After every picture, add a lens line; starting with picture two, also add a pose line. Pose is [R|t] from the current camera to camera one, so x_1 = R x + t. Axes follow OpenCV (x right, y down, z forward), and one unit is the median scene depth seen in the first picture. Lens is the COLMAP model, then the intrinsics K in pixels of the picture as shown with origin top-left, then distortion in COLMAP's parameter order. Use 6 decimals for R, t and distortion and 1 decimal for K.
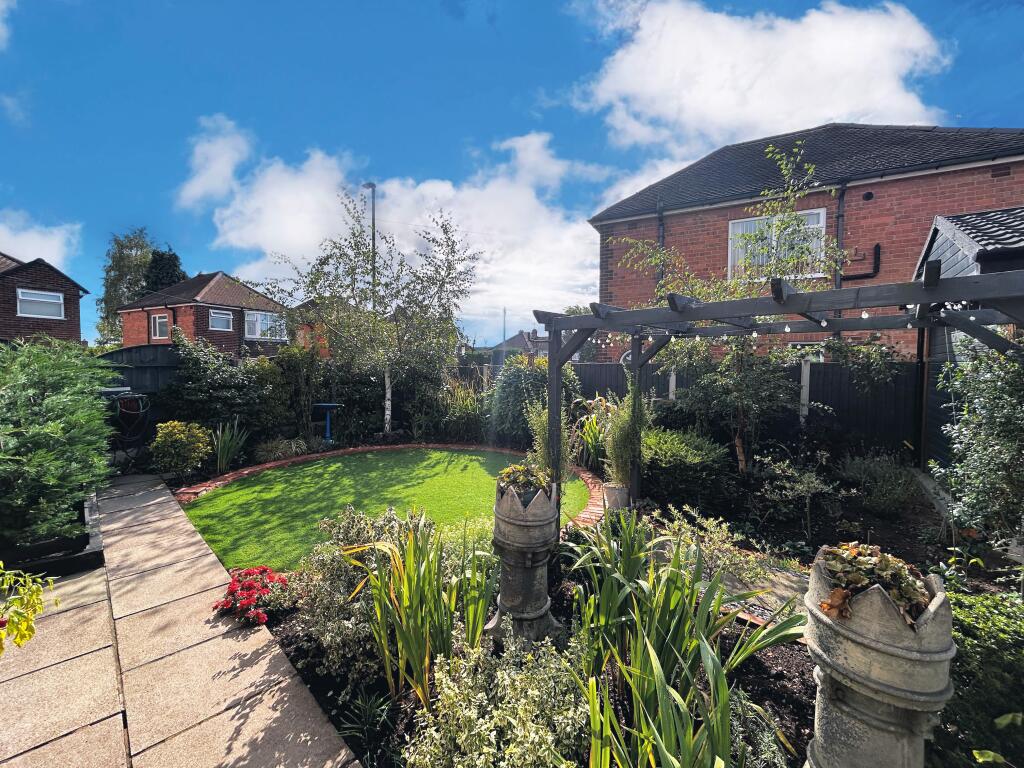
lens RADIAL K [[412.2, 0, 510.2], [0, 412.2, 384.2], [0, 0, 1]] dist [-0.004577, 0.000320]
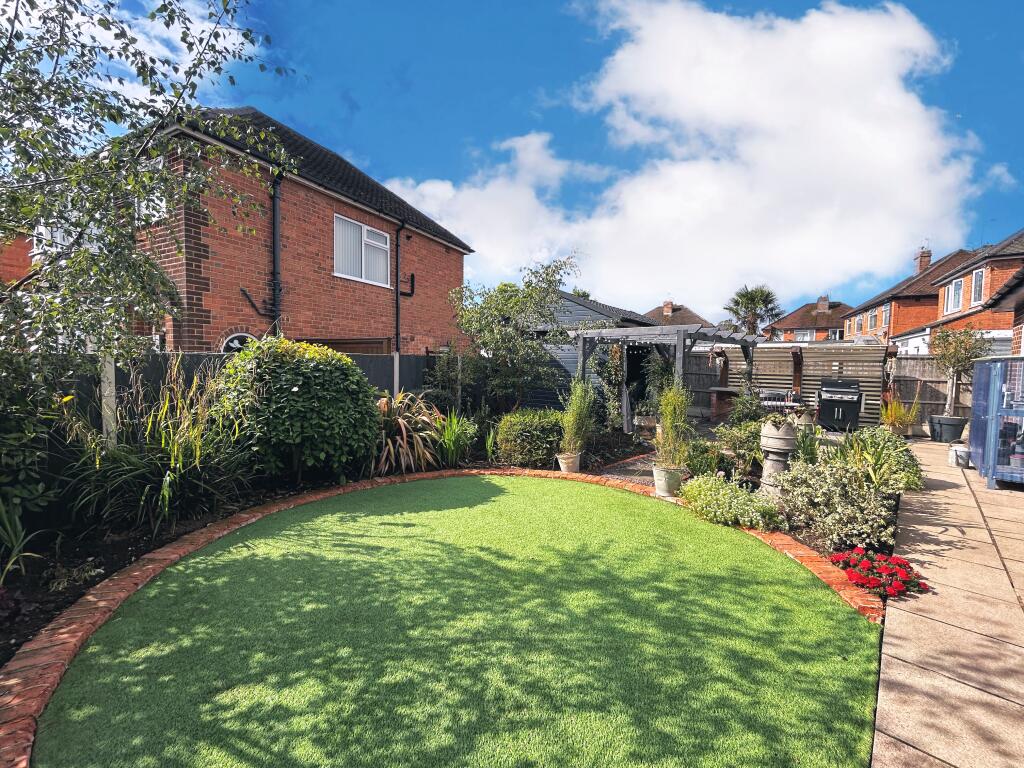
lens RADIAL K [[412.2, 0, 510.2], [0, 412.2, 384.2], [0, 0, 1]] dist [-0.004577, 0.000320]
pose [[0.012613, -0.055566, 0.998375, -0.560667], [0.029163, 0.998050, 0.055179, -0.024188], [-0.999495, 0.028420, 0.014209, 0.649012]]
